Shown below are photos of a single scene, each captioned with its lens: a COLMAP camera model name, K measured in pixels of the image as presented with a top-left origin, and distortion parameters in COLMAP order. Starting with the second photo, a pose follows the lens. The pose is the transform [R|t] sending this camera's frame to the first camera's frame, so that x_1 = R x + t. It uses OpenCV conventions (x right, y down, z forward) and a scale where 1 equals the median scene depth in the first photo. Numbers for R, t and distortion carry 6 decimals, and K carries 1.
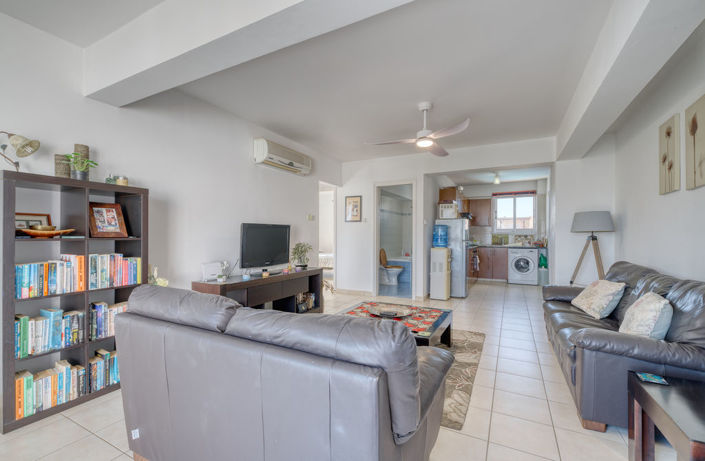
lens RADIAL K [[306.4, 0, 354.3], [0, 306.4, 235.6], [0, 0, 1]] dist [0.003463, -0.000102]
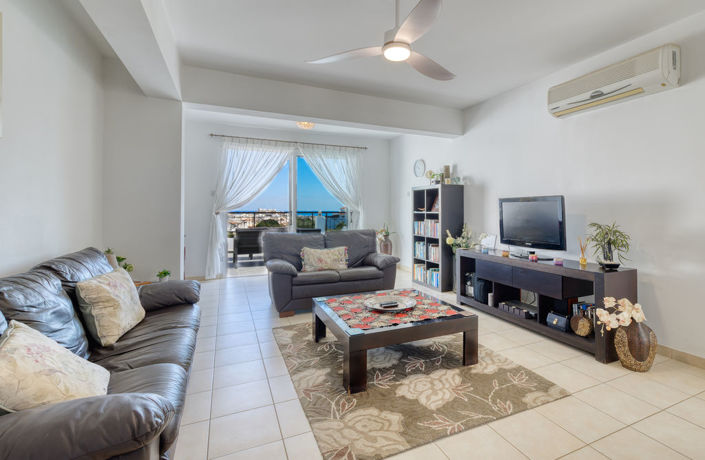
lens RADIAL K [[306.4, 0, 365.2], [0, 306.4, 205.2], [0, 0, 1]] dist [0.003463, -0.000102]
pose [[-0.626048, -0.017840, -0.779580, 0.639538], [-0.003092, 0.999787, -0.020396, 0.002716], [0.779778, -0.010359, -0.625970, 1.166489]]
